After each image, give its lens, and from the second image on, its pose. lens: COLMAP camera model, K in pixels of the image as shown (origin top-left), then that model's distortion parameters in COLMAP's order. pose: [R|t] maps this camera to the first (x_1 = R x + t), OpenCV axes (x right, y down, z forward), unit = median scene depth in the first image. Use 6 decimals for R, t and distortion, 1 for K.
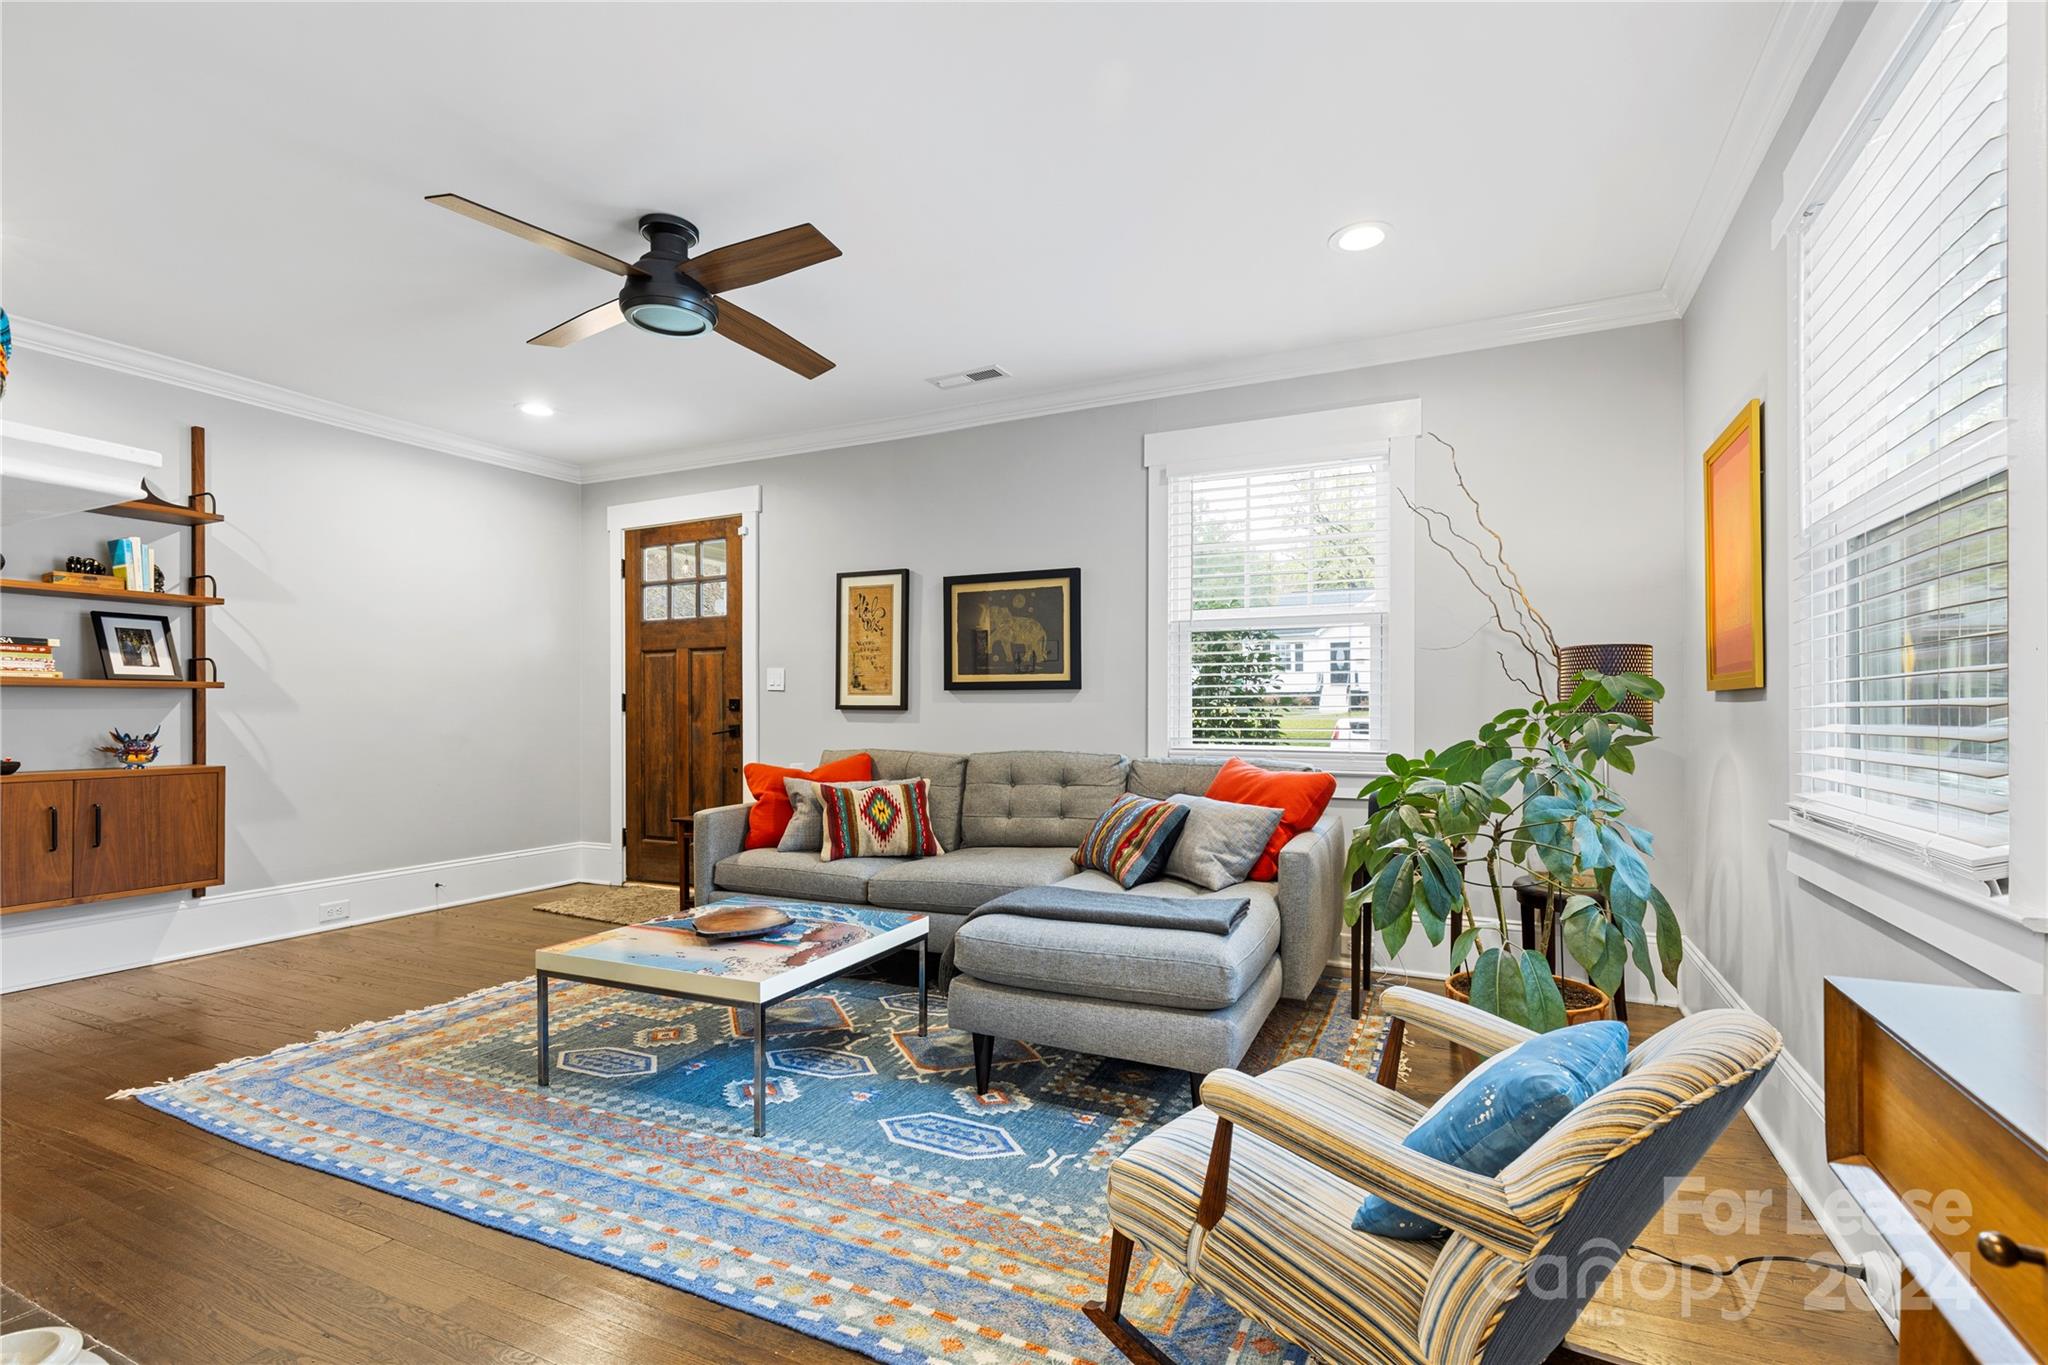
lens RADIAL K [[940.6, 0, 1026.5], [0, 940.6, 710.2], [0, 0, 1]] dist [0.005360, 0.000490]
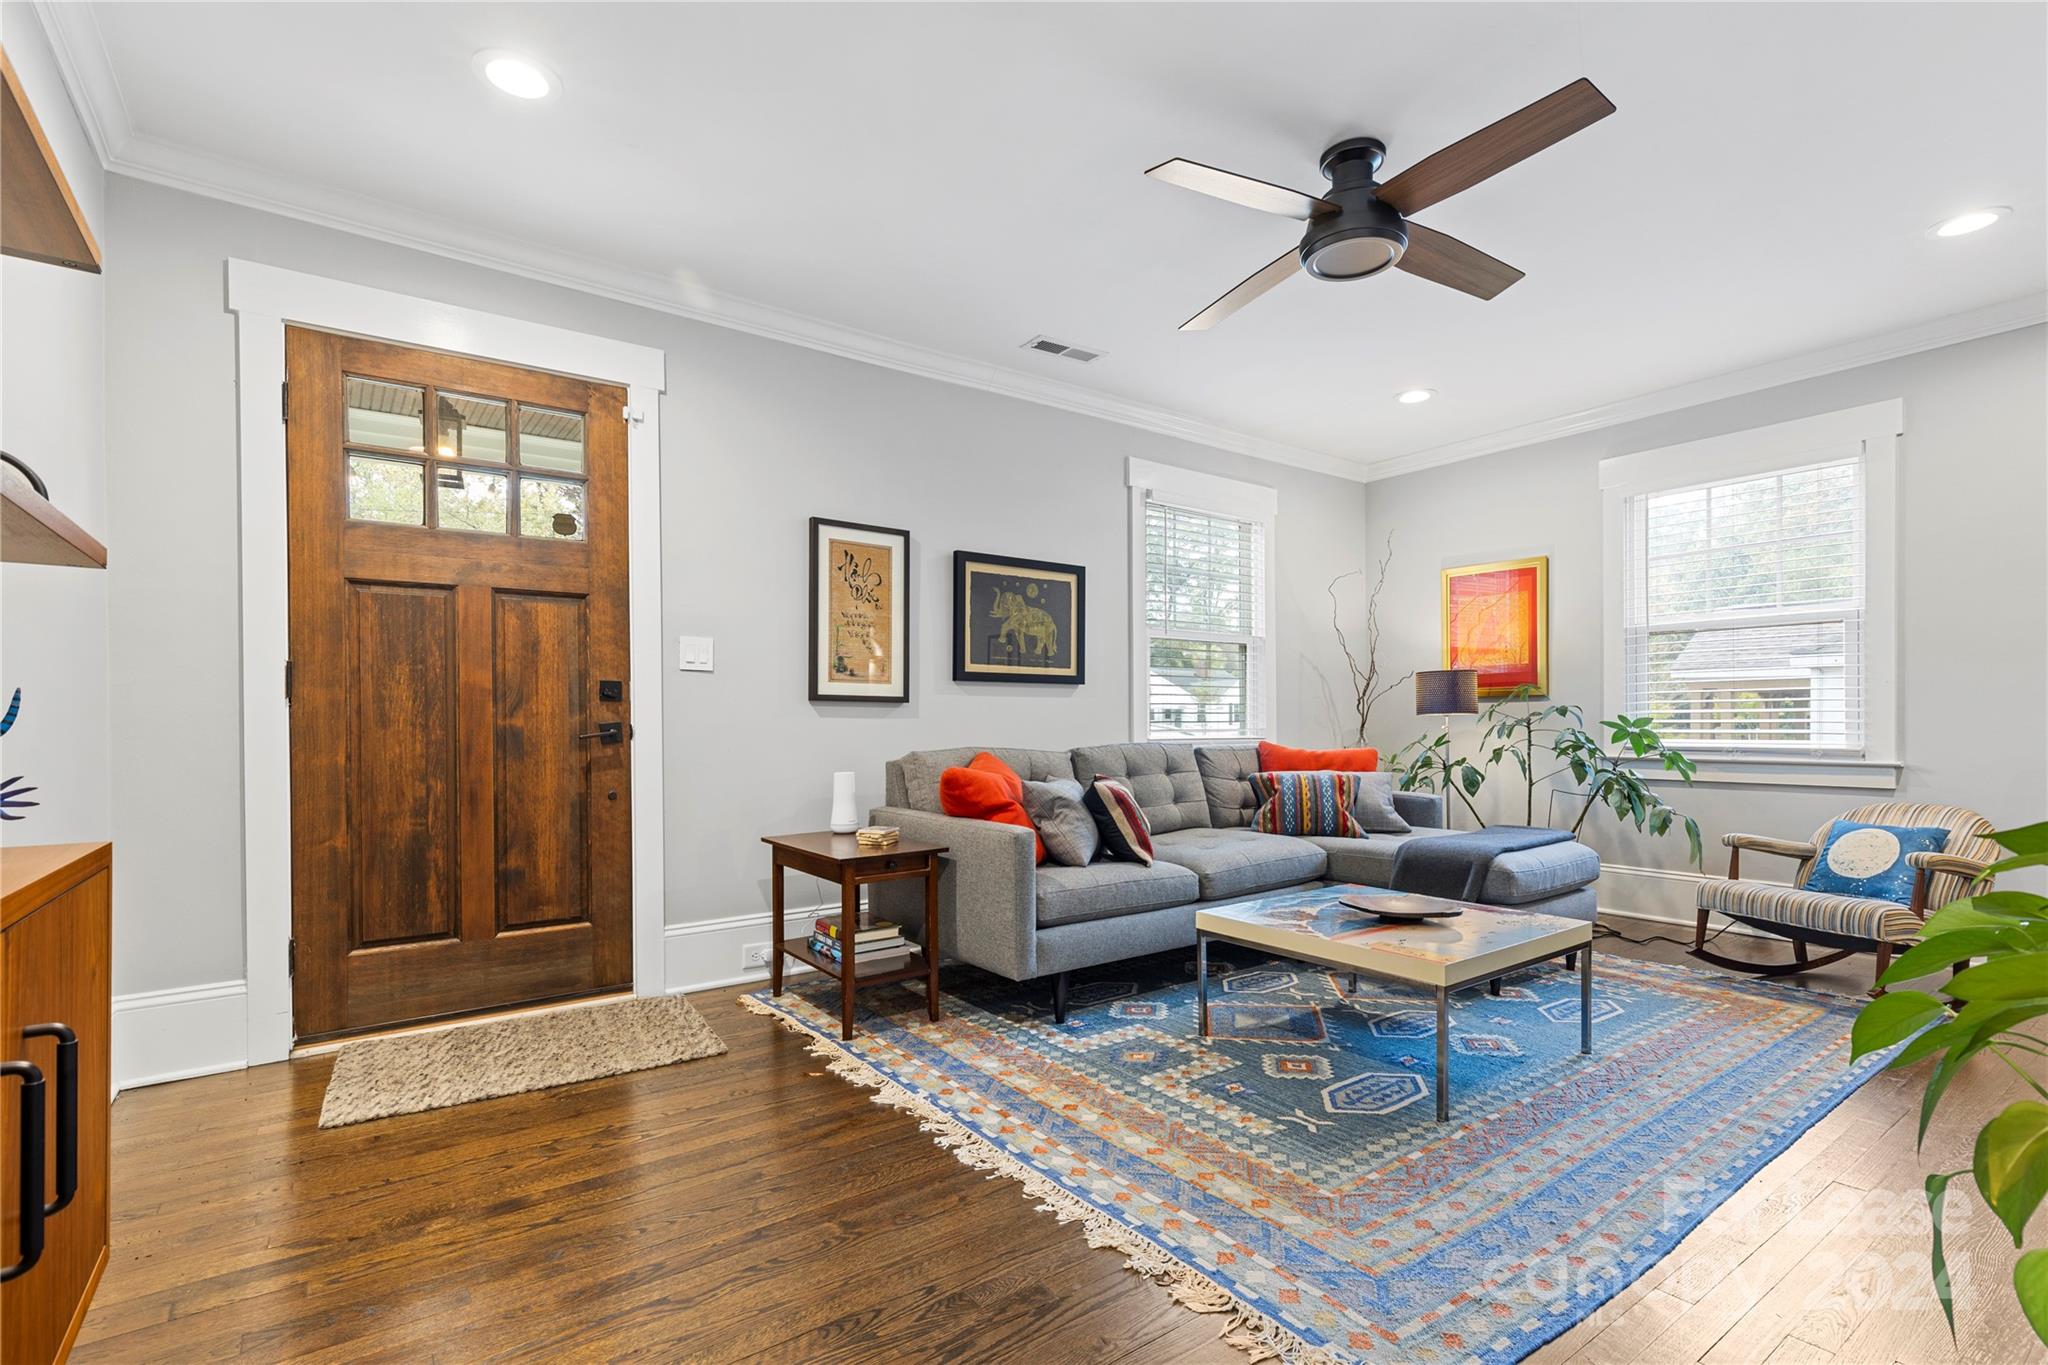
lens RADIAL K [[955.9, 0, 1018.6], [0, 955.9, 732.7], [0, 0, 1]] dist [0.008665, -0.000024]
pose [[0.473341, -0.007047, 0.880851, -0.890964], [0.003647, 0.999975, 0.006040, 0.023099], [-0.880872, 0.000353, 0.473355, 0.565277]]
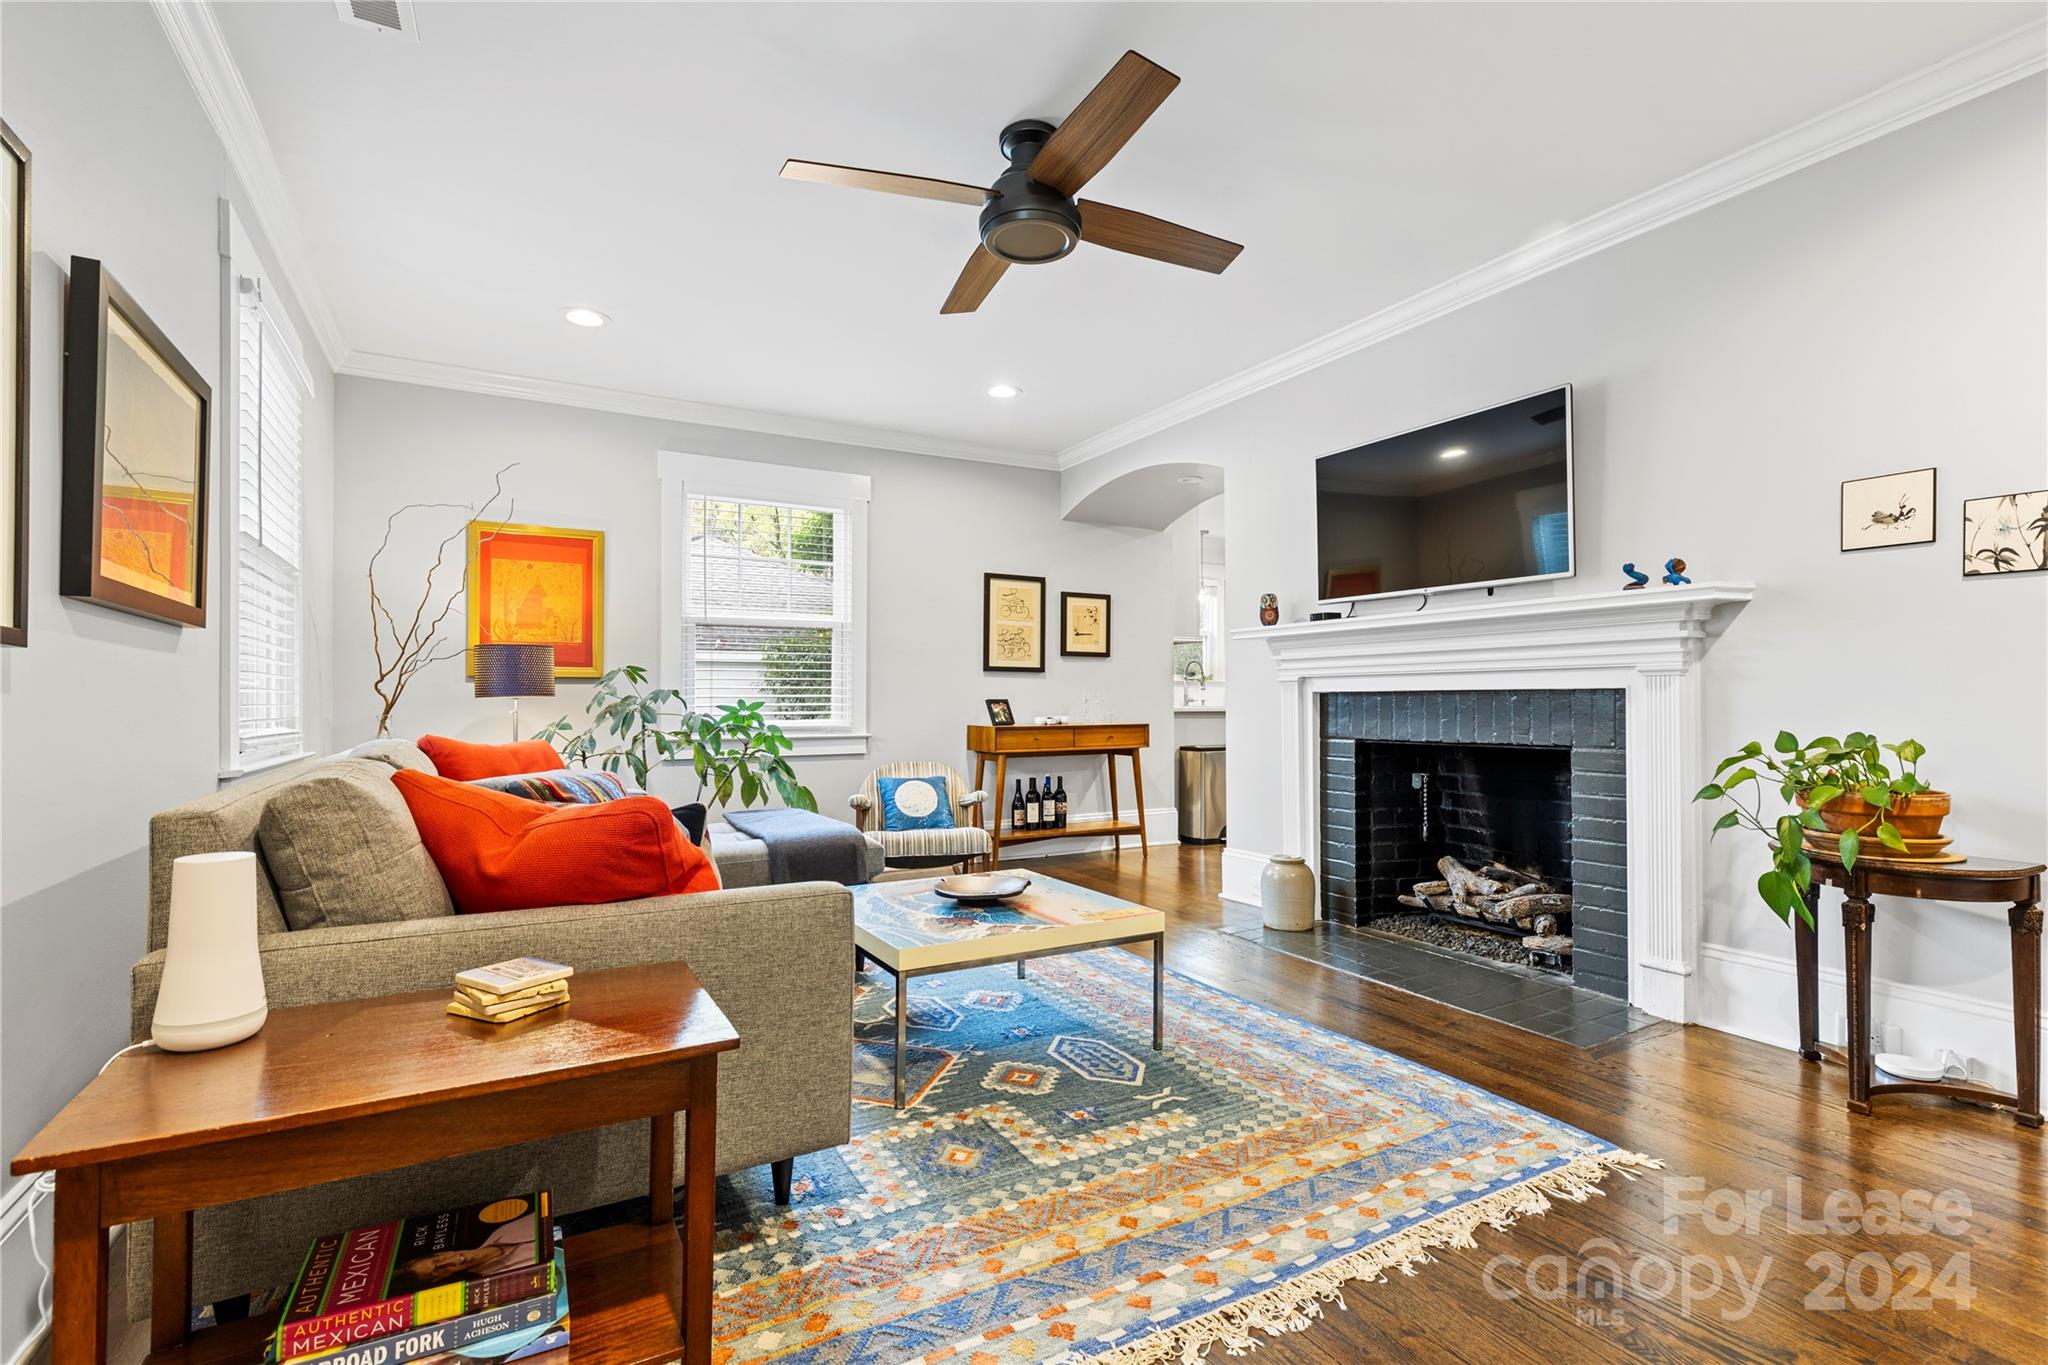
lens RADIAL K [[940.6, 0, 1026.5], [0, 940.6, 710.2], [0, 0, 1]] dist [0.005360, 0.000490]
pose [[-0.821762, 0.001617, 0.569829, -0.588480], [0.008180, 0.999926, 0.008959, 0.018444], [-0.569772, 0.012024, -0.821715, 1.153437]]
